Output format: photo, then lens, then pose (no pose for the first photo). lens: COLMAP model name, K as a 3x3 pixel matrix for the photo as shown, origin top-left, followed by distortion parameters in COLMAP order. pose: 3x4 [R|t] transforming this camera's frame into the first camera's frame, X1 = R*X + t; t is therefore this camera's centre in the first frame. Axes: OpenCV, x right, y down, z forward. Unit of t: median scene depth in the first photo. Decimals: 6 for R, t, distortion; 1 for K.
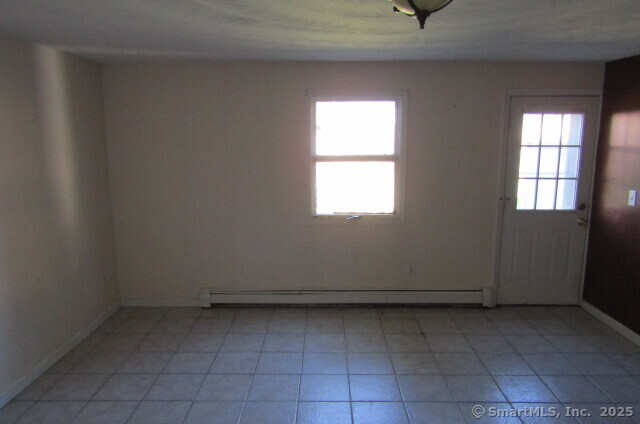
lens RADIAL K [[455.9, 0, 319.8], [0, 455.9, 226.7], [0, 0, 1]] dist [0.006782, 0.003182]
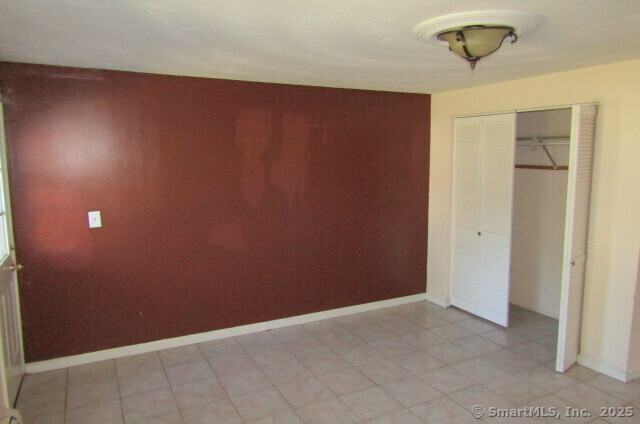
lens RADIAL K [[456.4, 0, 320.0], [0, 456.4, 212.0], [0, 0, 1]] dist [-0.001147, -0.001626]
pose [[-0.471442, -0.102124, 0.875964, -0.360394], [0.176695, 0.962194, 0.207273, -0.187992], [-0.864015, 0.252495, -0.435573, 1.004767]]
